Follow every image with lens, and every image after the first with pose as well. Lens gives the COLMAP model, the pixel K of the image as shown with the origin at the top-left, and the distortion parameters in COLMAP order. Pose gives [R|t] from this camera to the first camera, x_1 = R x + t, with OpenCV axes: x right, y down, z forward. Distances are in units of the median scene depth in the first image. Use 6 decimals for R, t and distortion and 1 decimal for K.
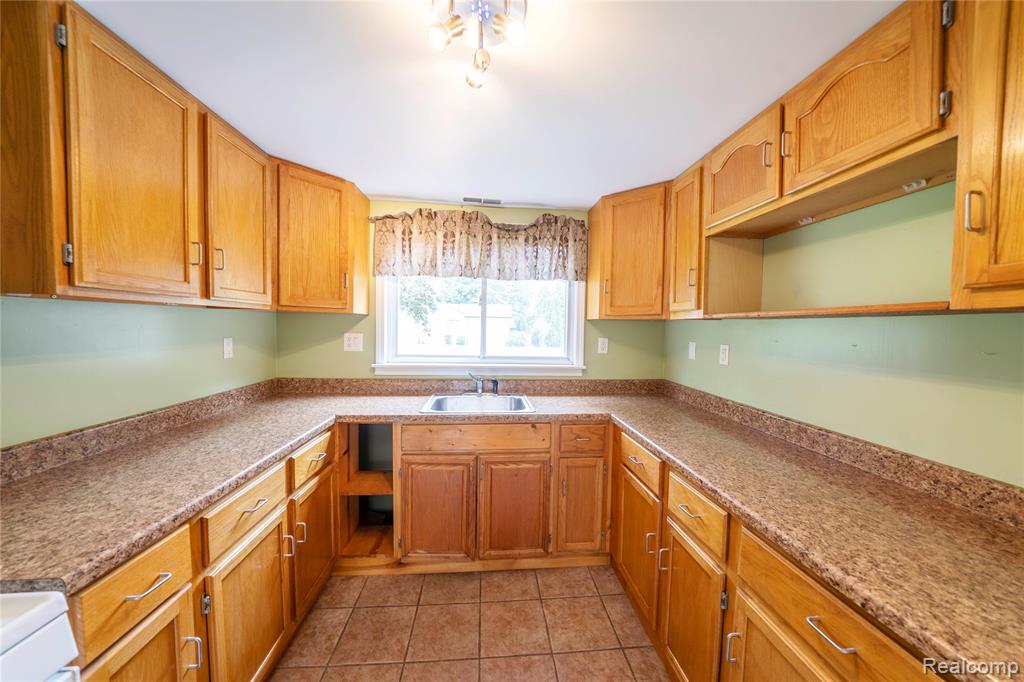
lens RADIAL K [[356.4, 0, 514.7], [0, 356.4, 342.6], [0, 0, 1]] dist [-0.021467, 0.001837]
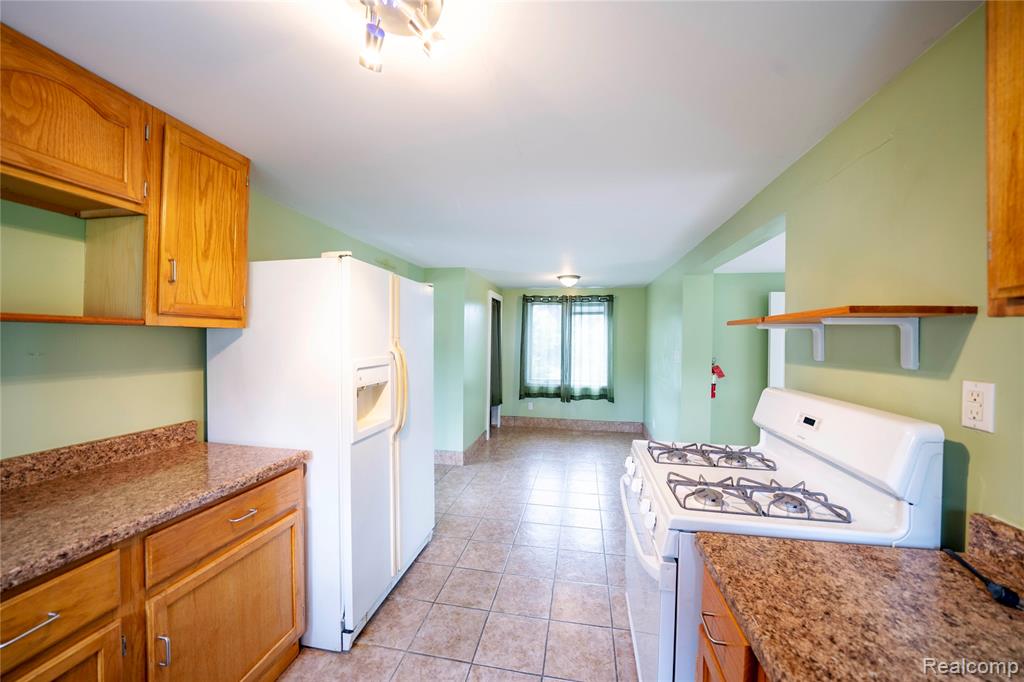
lens RADIAL K [[356.4, 0, 516.0], [0, 356.4, 341.1], [0, 0, 1]] dist [-0.021467, 0.001837]
pose [[-0.962623, -0.029014, 0.269288, -0.629457], [-0.015972, 0.998596, 0.050497, -0.106102], [-0.270375, 0.044309, -0.961735, 1.678867]]
